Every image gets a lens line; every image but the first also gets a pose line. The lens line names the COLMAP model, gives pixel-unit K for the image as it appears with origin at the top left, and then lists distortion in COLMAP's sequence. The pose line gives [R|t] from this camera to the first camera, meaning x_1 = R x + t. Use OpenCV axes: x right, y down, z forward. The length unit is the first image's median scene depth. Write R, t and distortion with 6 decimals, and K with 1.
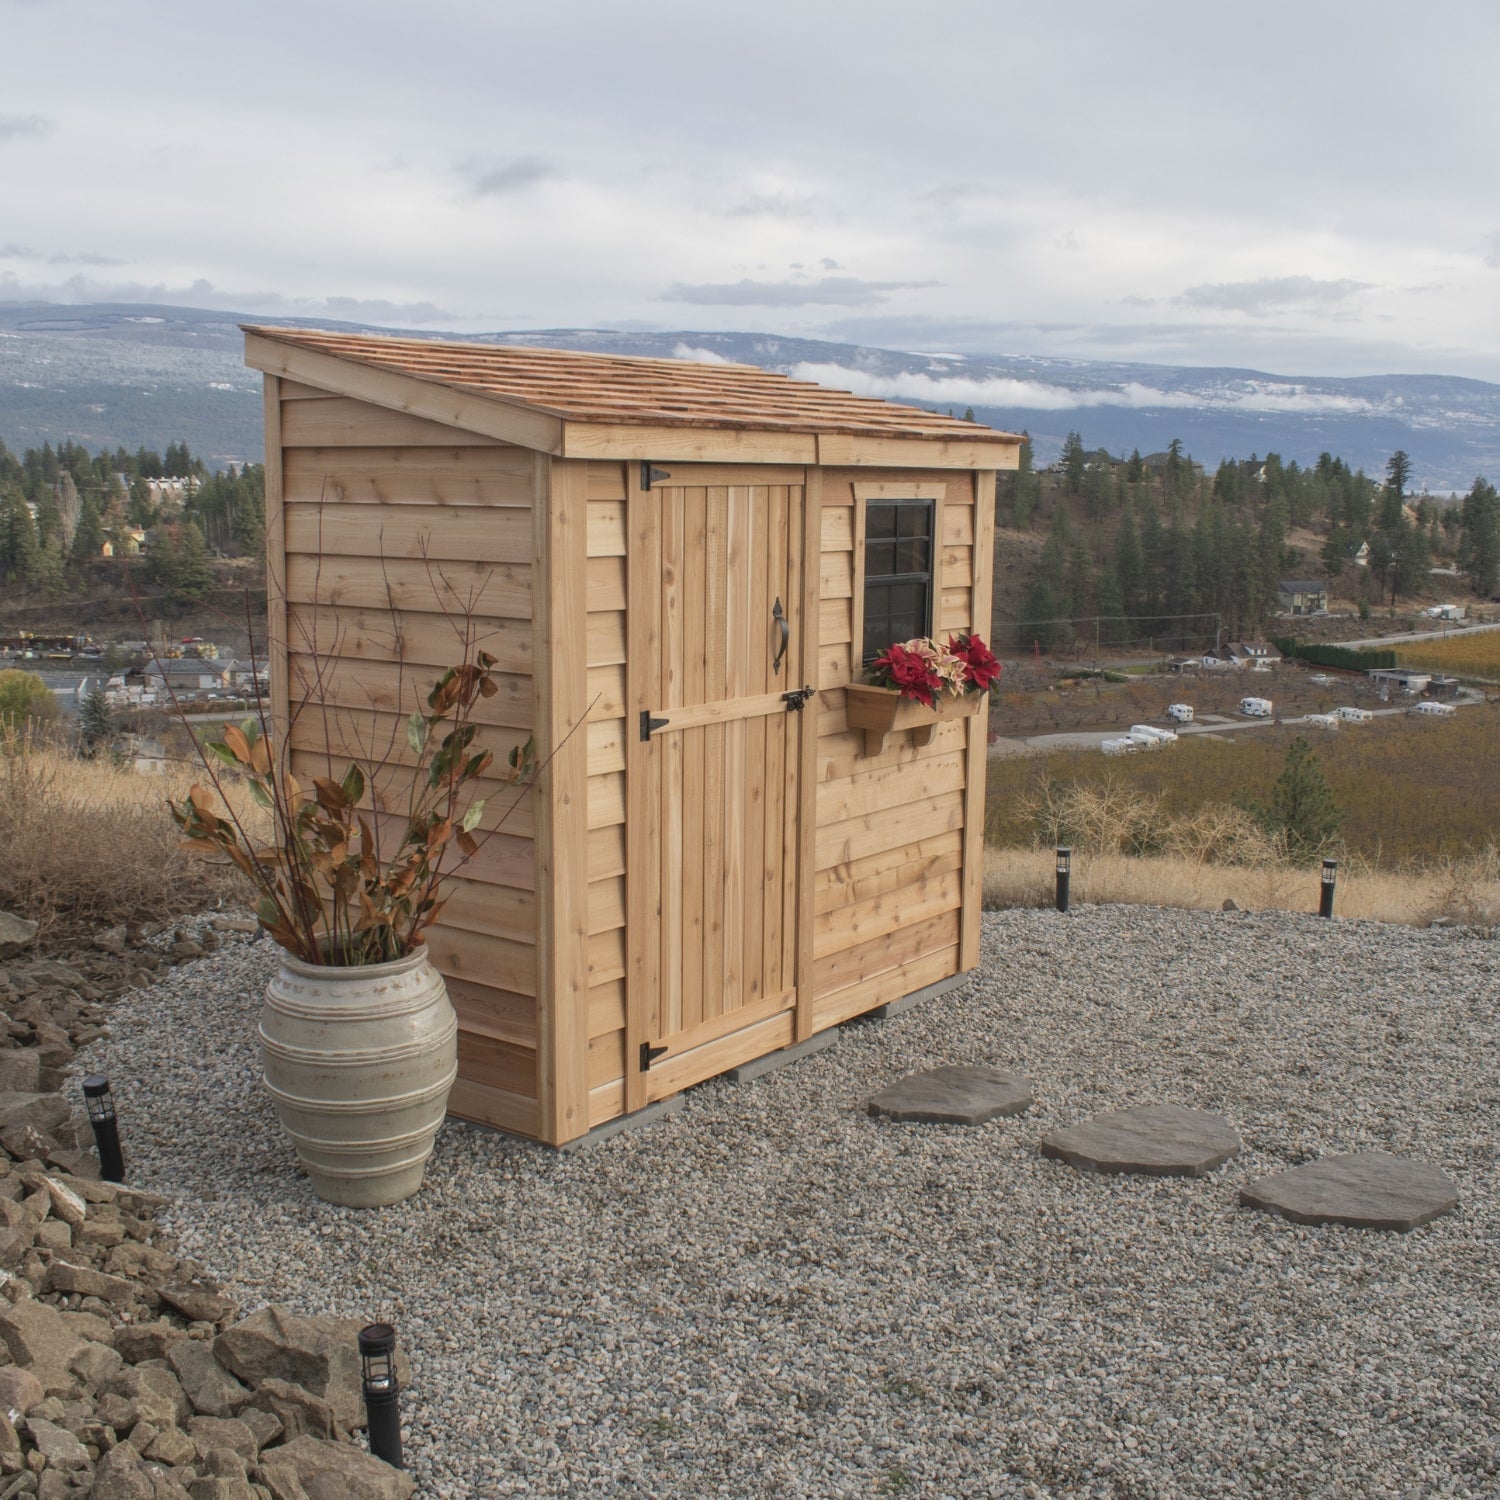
lens RADIAL K [[1943.7, 0, 914.3], [0, 1943.7, 785.4], [0, 0, 1]] dist [-0.069897, -0.029357]
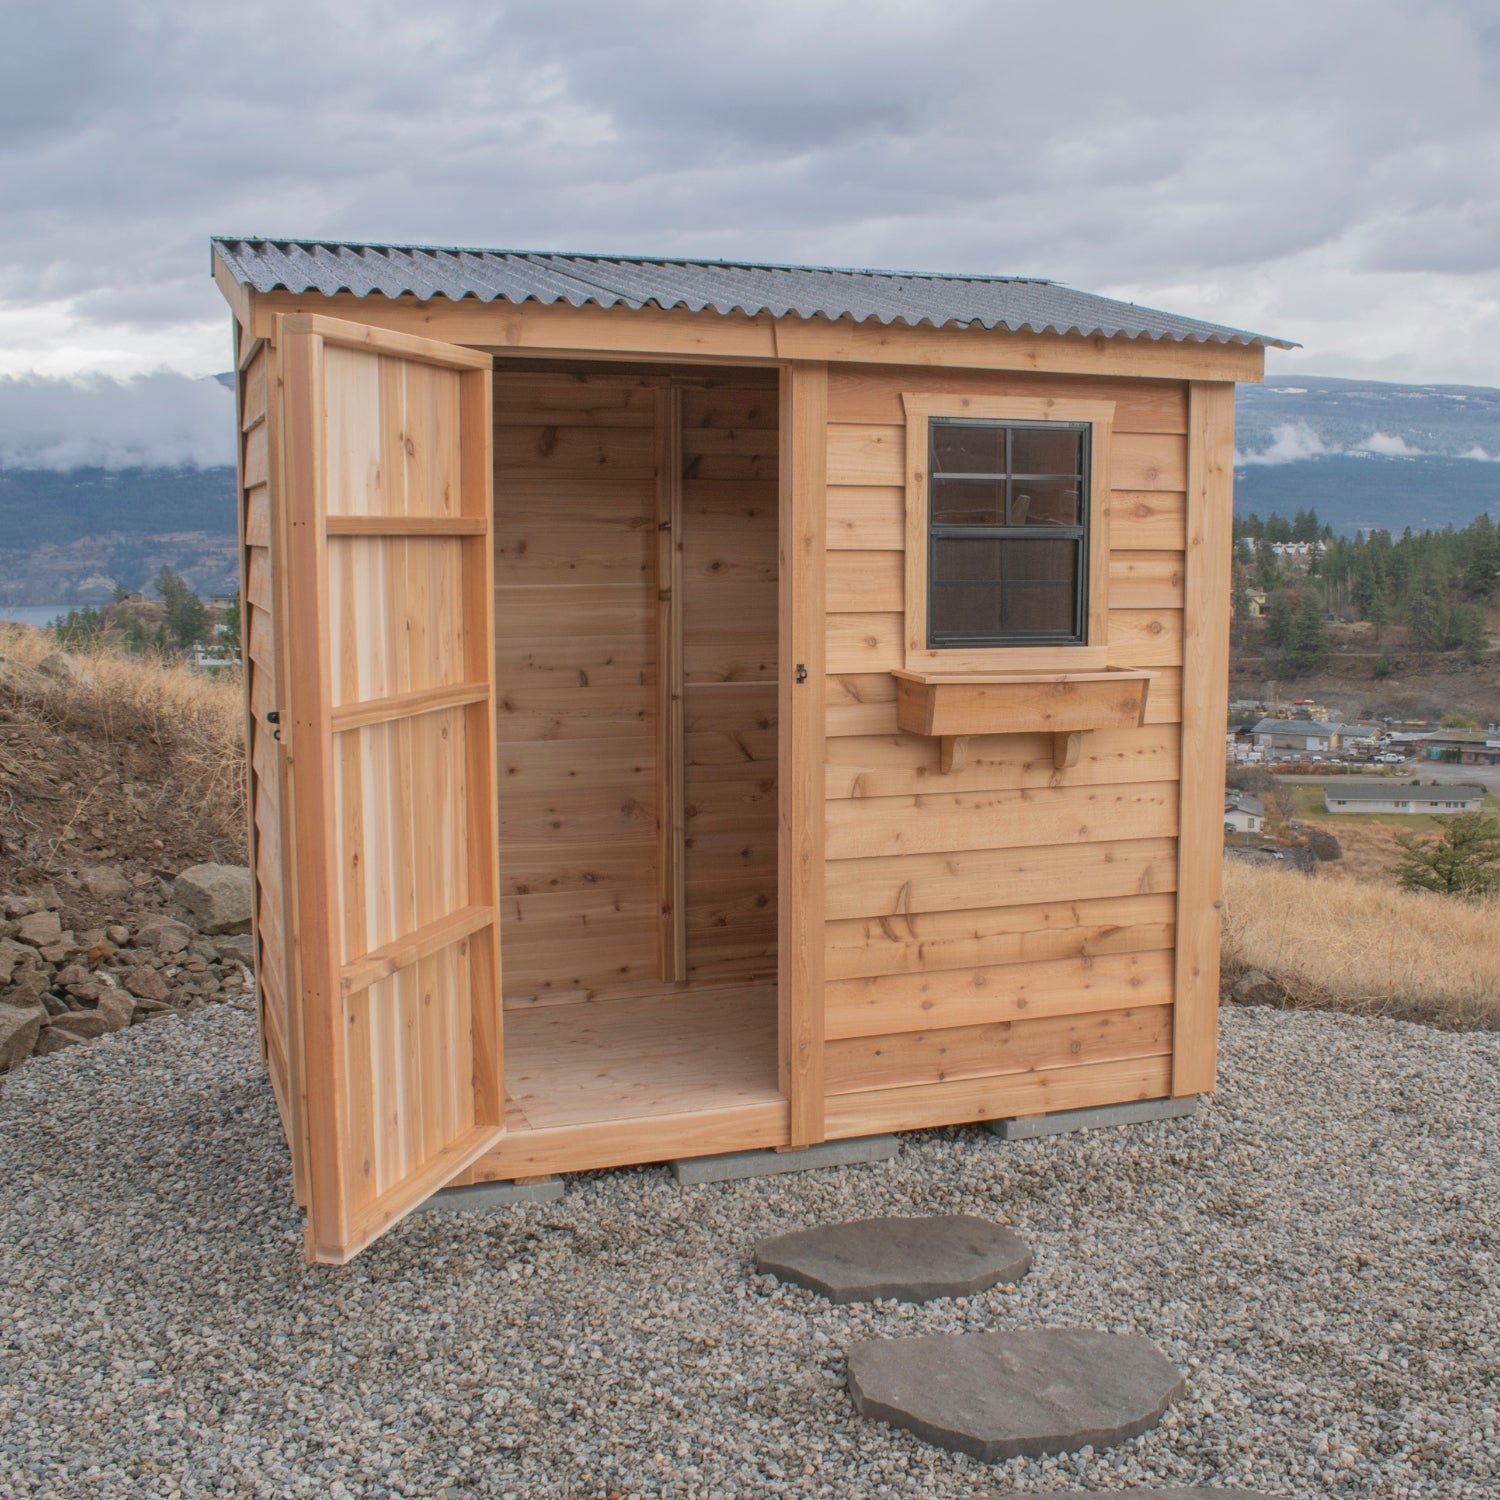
lens RADIAL K [[1943.7, 0, 914.3], [0, 1943.7, 785.4], [0, 0, 1]] dist [-0.069897, -0.029357]
pose [[0.814658, 0.061433, -0.576678, 0.411291], [-0.085185, 0.996264, -0.014207, 0.001385], [0.573651, 0.060698, 0.816848, 0.424166]]
